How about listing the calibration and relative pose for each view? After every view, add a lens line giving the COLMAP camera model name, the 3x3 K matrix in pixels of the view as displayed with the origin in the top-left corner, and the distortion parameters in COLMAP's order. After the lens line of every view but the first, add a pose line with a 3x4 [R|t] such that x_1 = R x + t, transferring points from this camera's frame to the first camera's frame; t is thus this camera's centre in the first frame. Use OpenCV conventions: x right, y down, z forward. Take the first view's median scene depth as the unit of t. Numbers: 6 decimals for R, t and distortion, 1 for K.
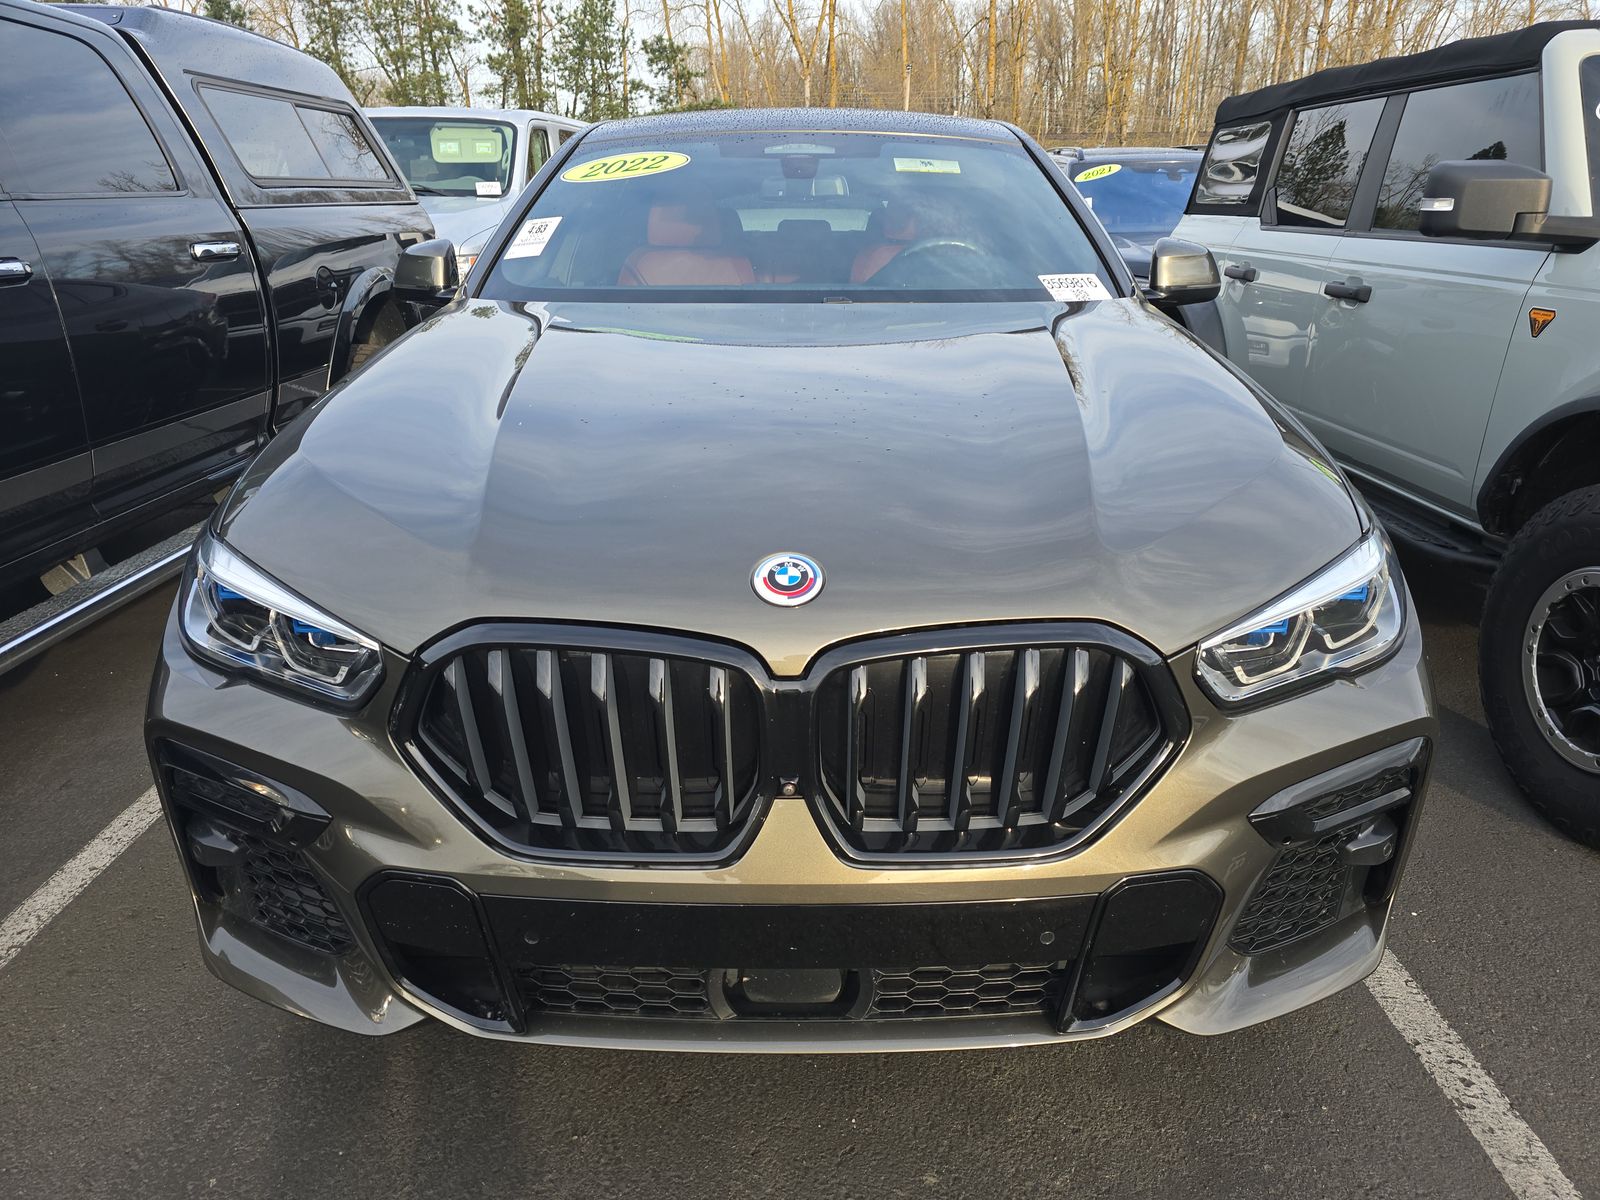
lens RADIAL K [[1104.0, 0, 797.0], [0, 1104.0, 592.6], [0, 0, 1]] dist [0.034130, -0.028751]
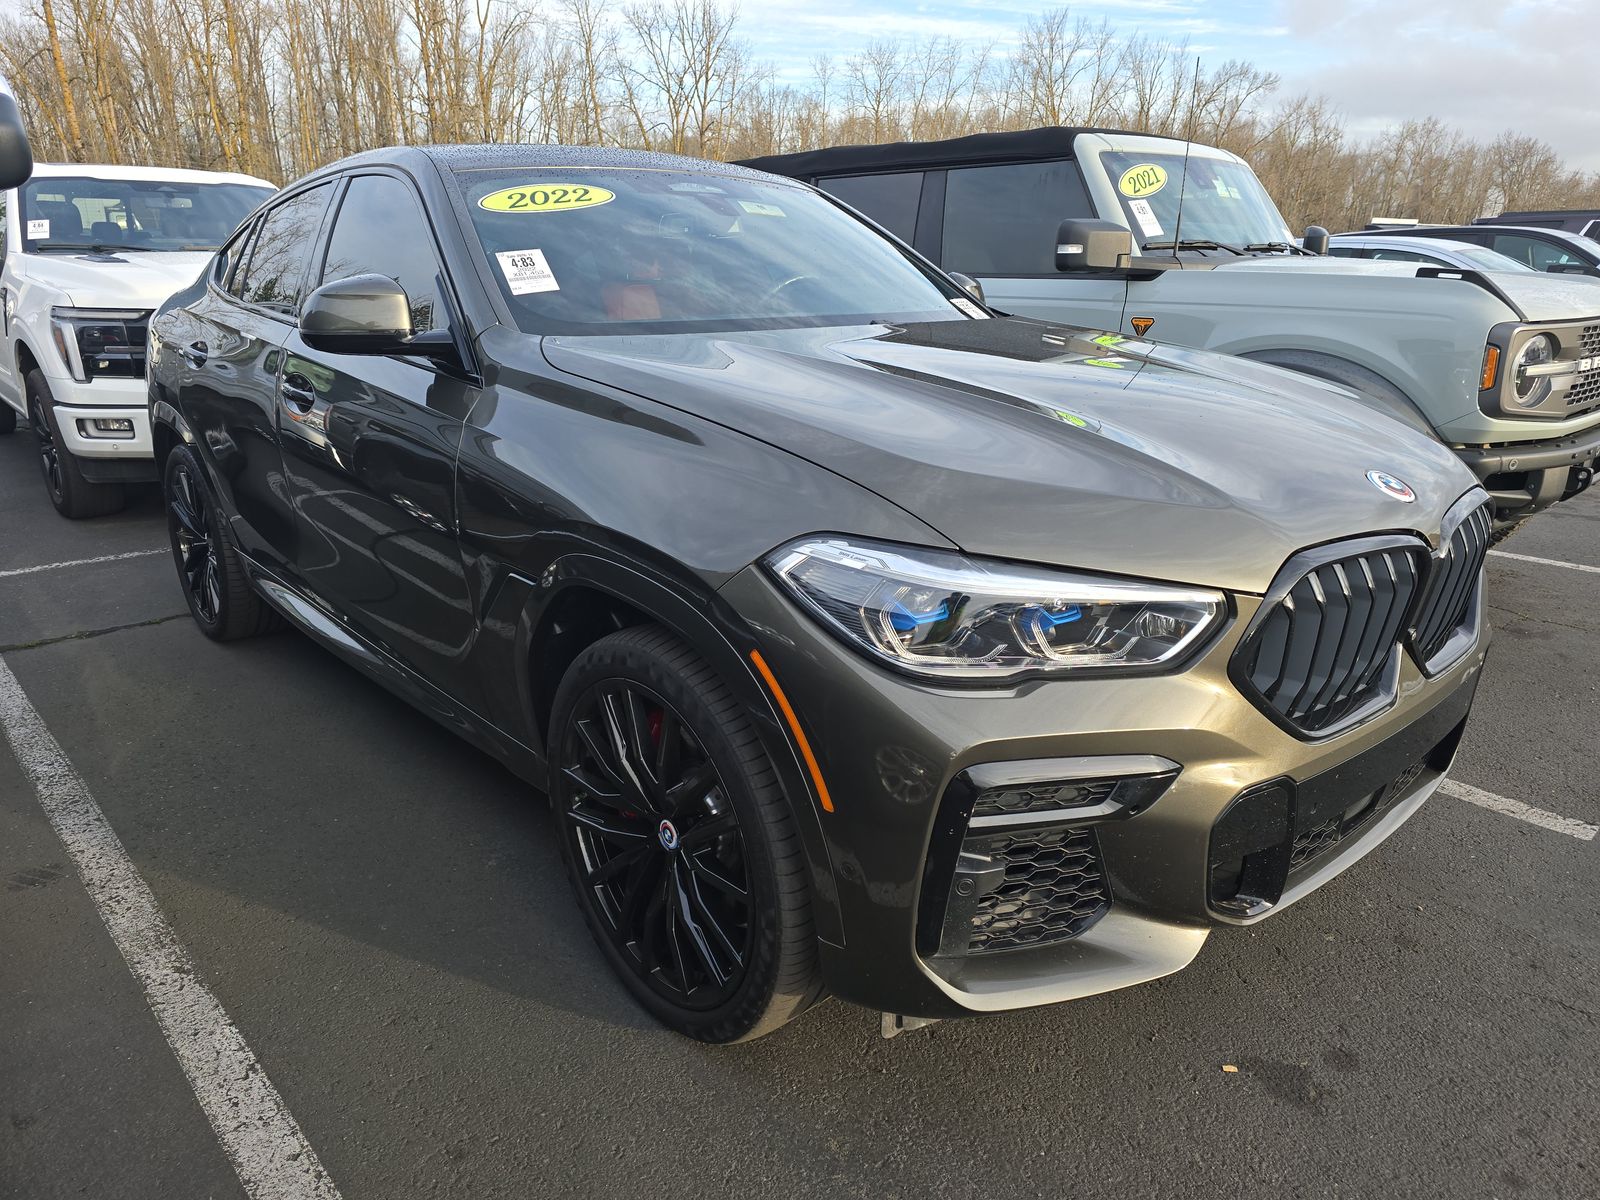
lens RADIAL K [[1104.0, 0, 798.3], [0, 1104.0, 607.0], [0, 0, 1]] dist [0.034130, -0.028751]
pose [[0.735299, -0.198548, 0.648008, -0.689225], [0.224910, 0.973428, 0.043049, -0.042176], [-0.639336, 0.114089, 0.760416, 0.197080]]
